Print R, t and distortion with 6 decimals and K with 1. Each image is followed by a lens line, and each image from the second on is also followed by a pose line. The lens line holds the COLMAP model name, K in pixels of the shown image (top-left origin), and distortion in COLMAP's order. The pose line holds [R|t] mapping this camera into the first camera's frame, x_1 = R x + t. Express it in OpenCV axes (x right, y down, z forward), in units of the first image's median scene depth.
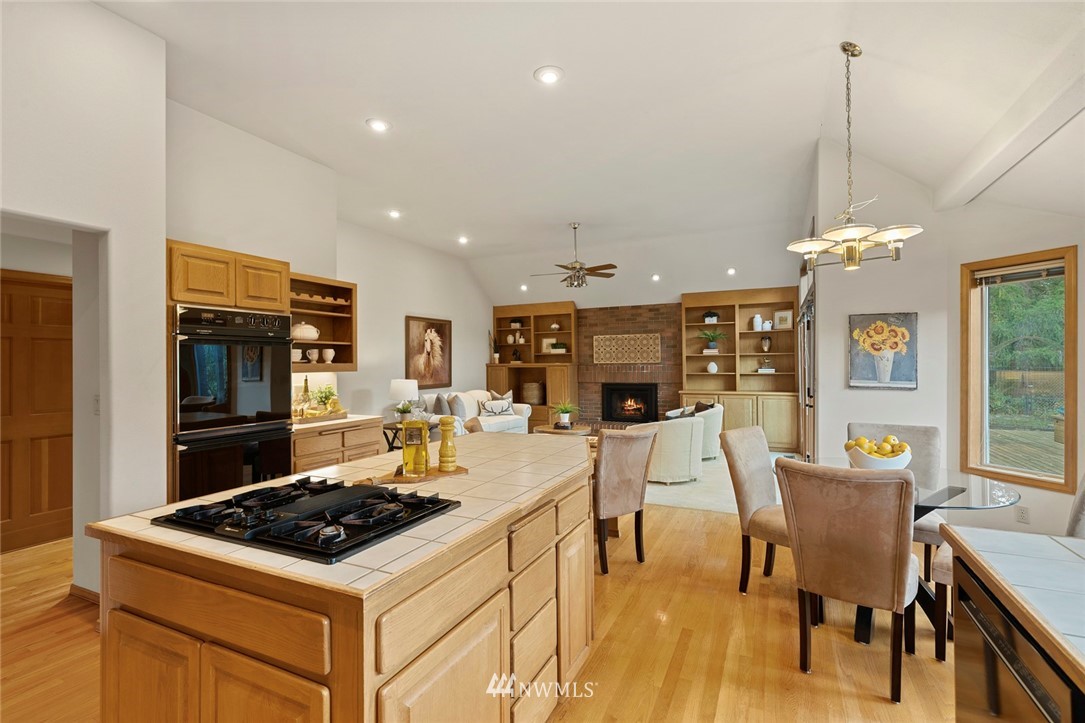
lens RADIAL K [[498.3, 0, 542.1], [0, 498.3, 366.5], [0, 0, 1]] dist [0.001326, -0.000011]
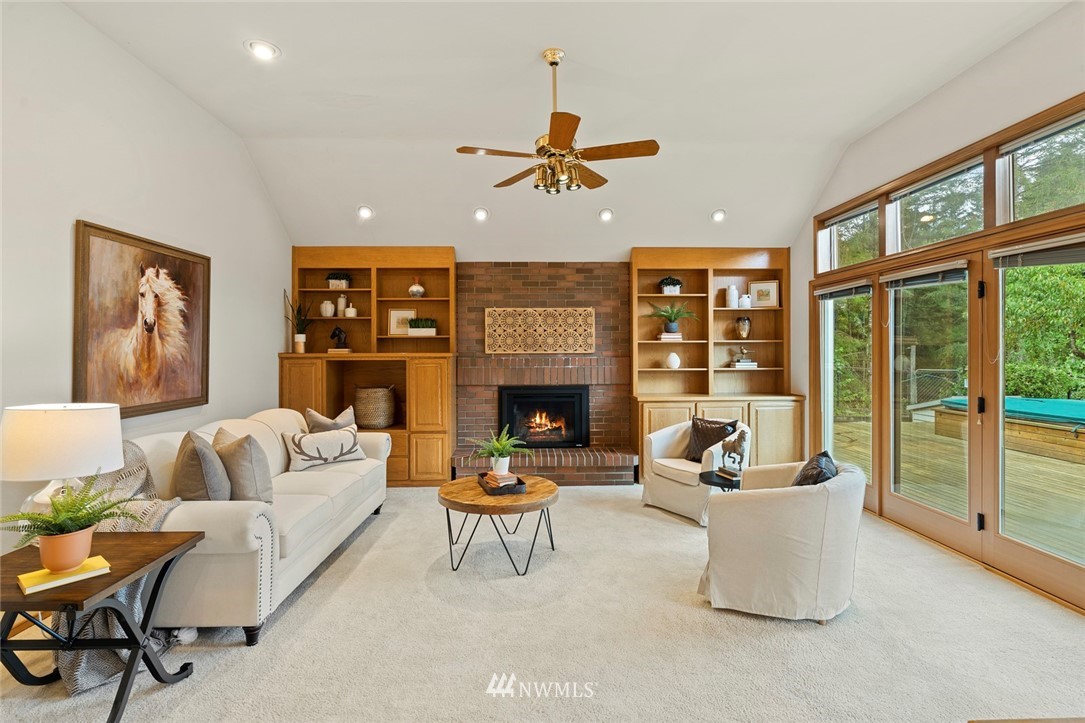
lens RADIAL K [[505.9, 0, 542.8], [0, 505.9, 349.8], [0, 0, 1]] dist [-0.000133, -0.000110]
pose [[0.889739, 0.007766, 0.456404, -0.120362], [-0.001655, 0.999904, -0.013787, -0.002705], [-0.456467, 0.011511, 0.889666, 0.449541]]
